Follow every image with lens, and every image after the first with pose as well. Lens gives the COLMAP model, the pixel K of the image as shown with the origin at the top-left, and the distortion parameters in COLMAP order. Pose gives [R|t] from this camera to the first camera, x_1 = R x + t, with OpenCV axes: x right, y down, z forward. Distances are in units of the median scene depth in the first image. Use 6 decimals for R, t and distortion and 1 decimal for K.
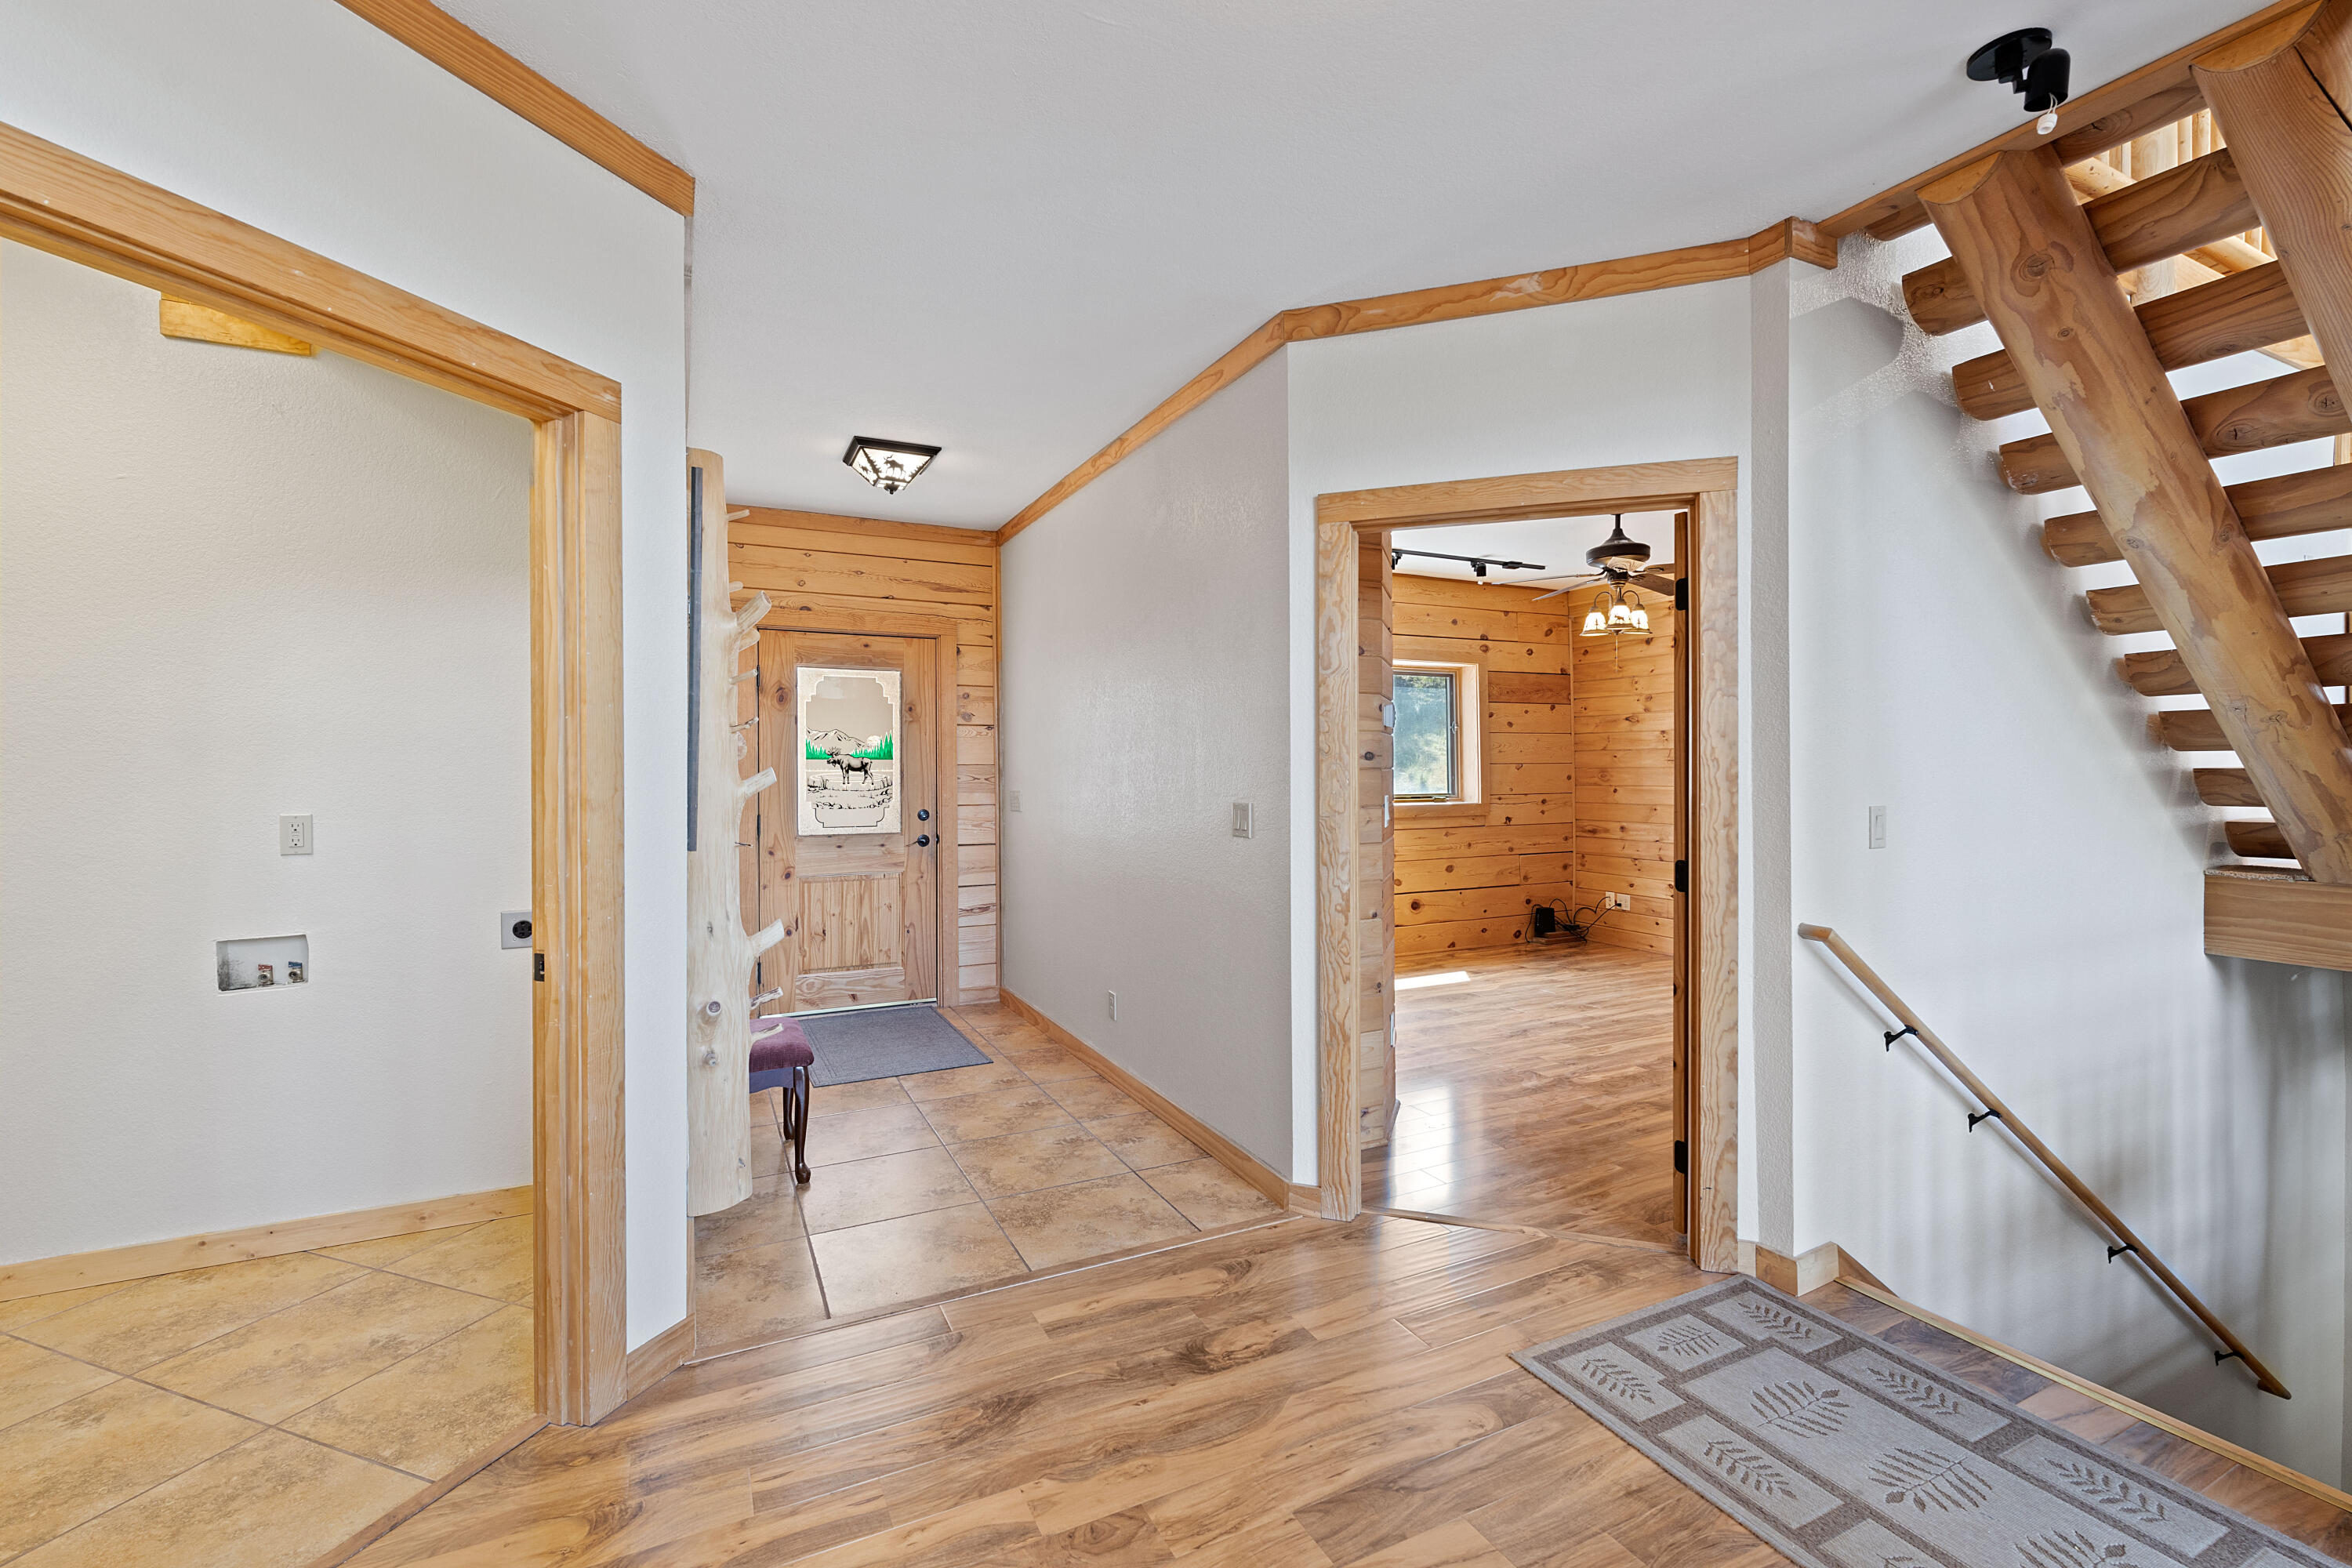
lens RADIAL K [[1023.7, 0, 1179.8], [0, 1023.7, 783.1], [0, 0, 1]] dist [0.000773, 0.000566]
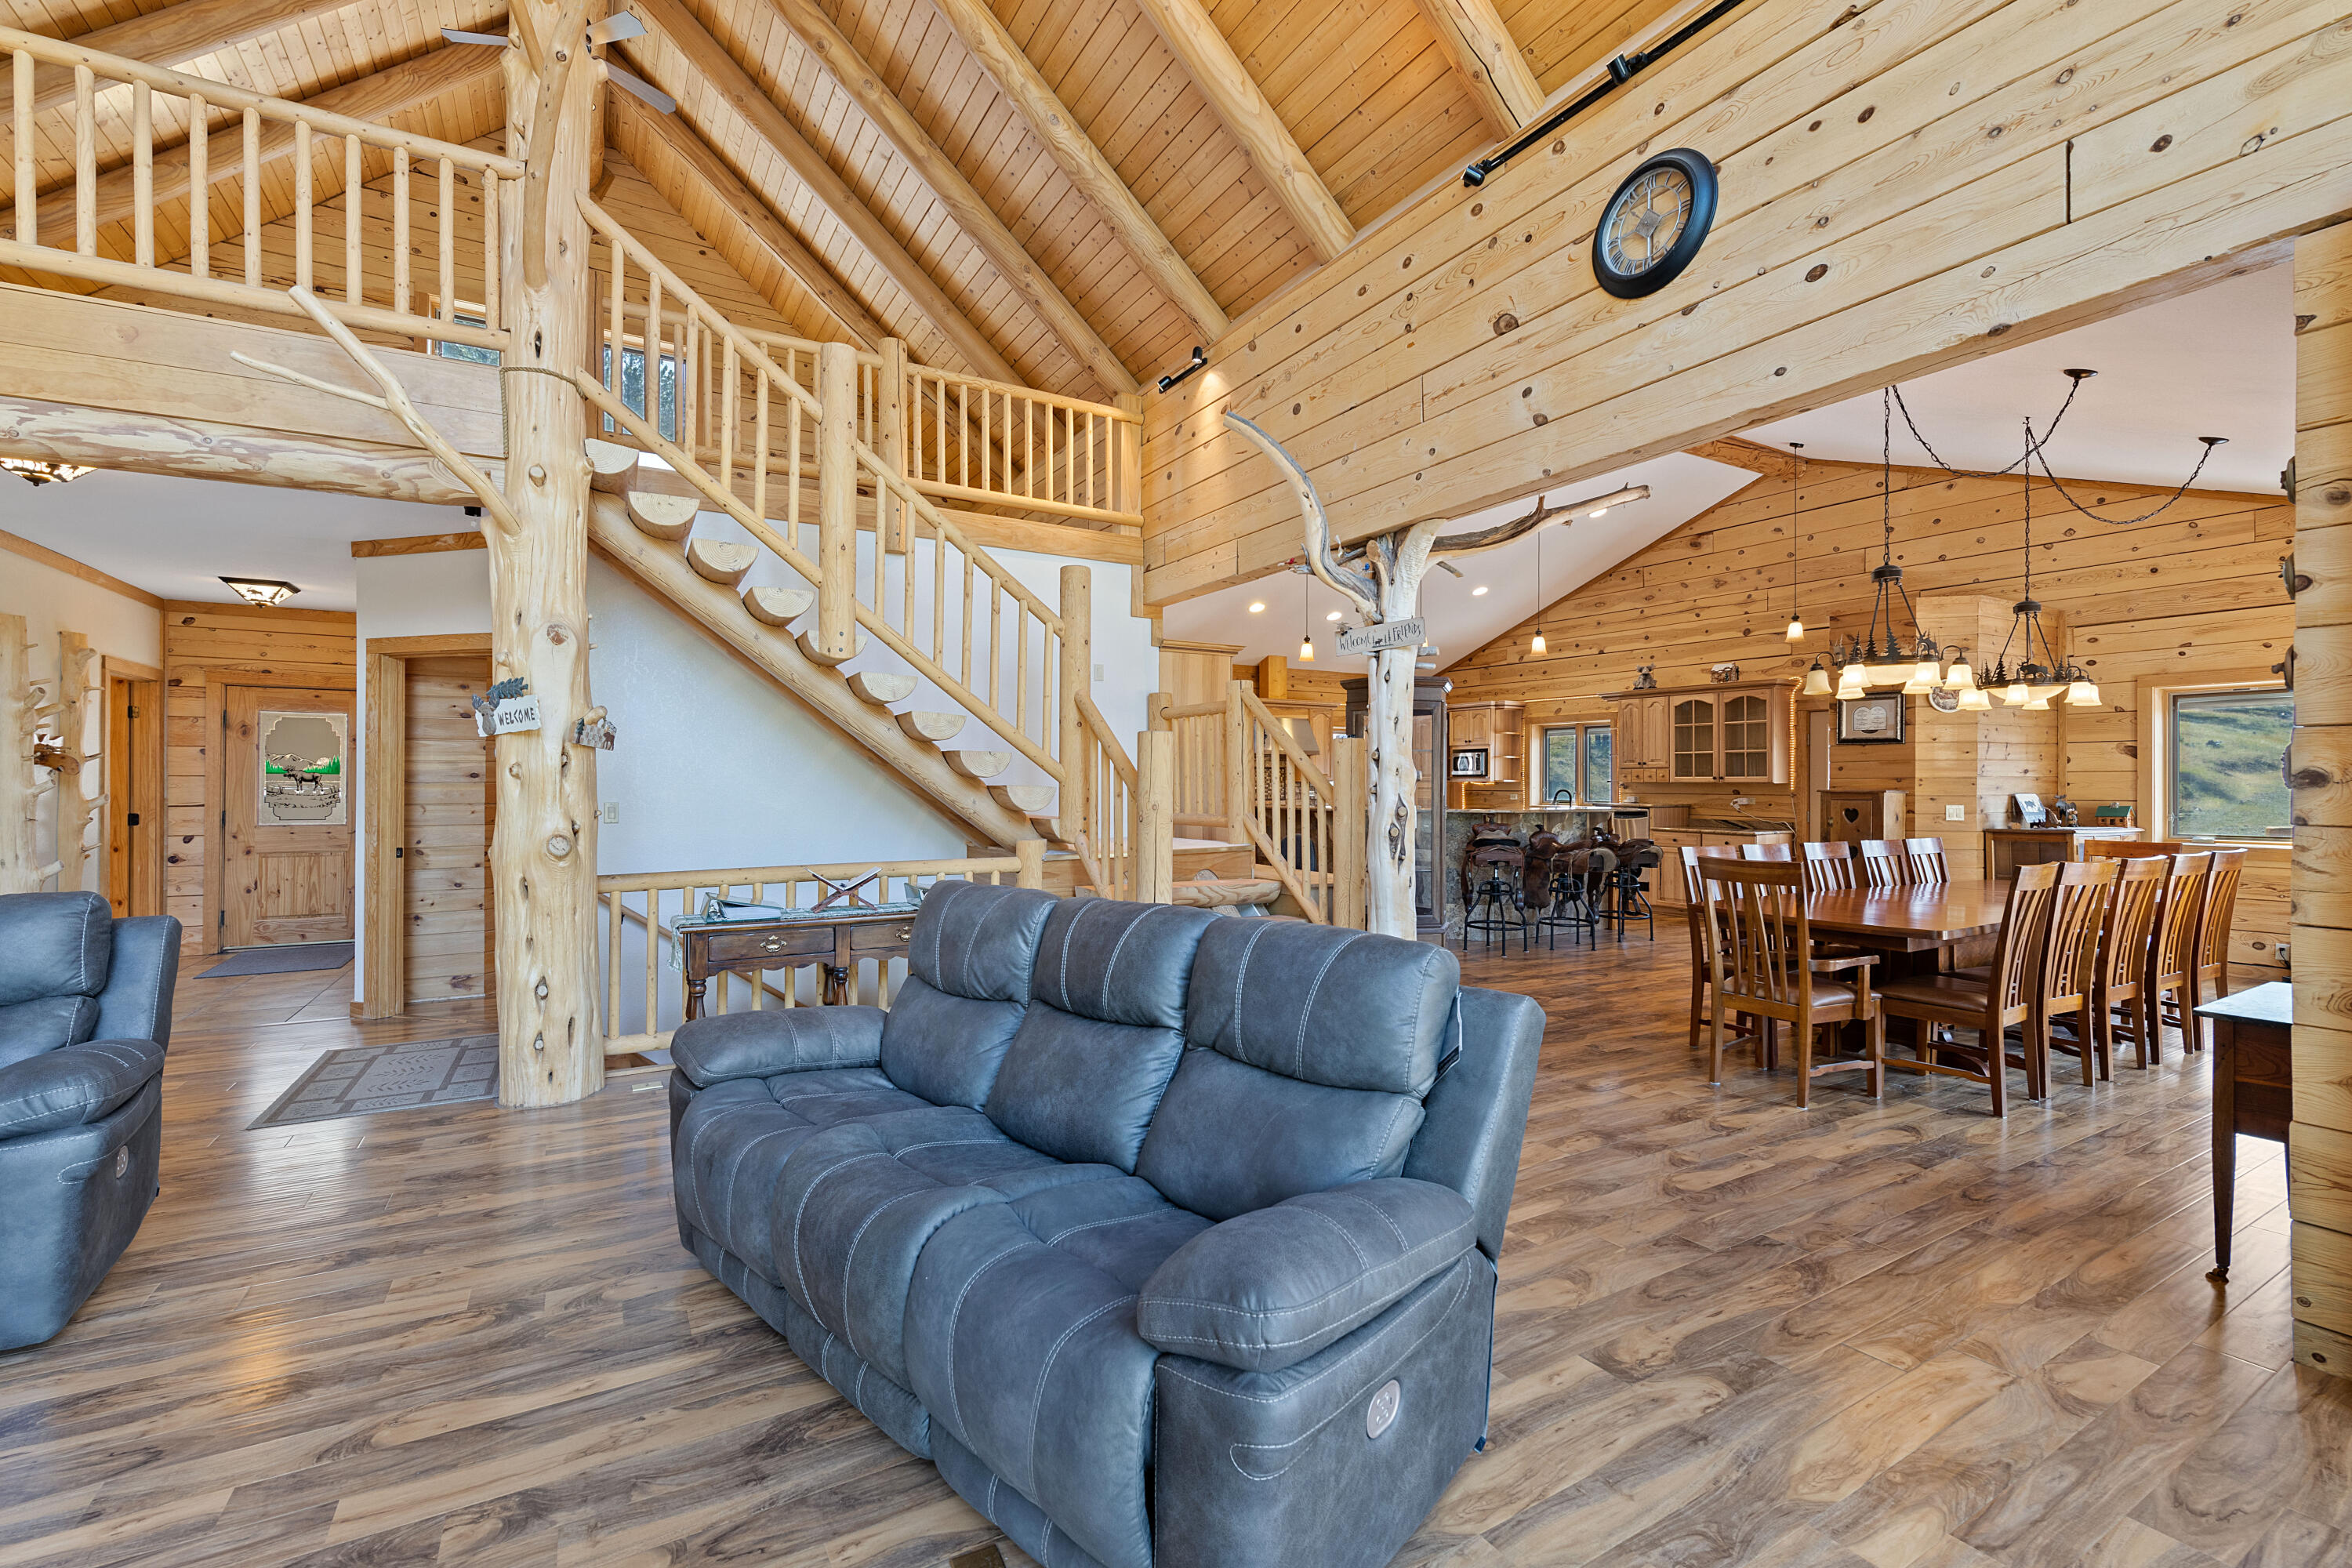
lens RADIAL K [[1023.7, 0, 1172.4], [0, 1023.7, 781.1], [0, 0, 1]] dist [0.000773, 0.000566]
pose [[0.997548, 0.008008, 0.069526, 0.835909], [-0.006672, 0.999789, -0.019426, 0.007902], [-0.069667, 0.018915, 0.997391, -0.562955]]
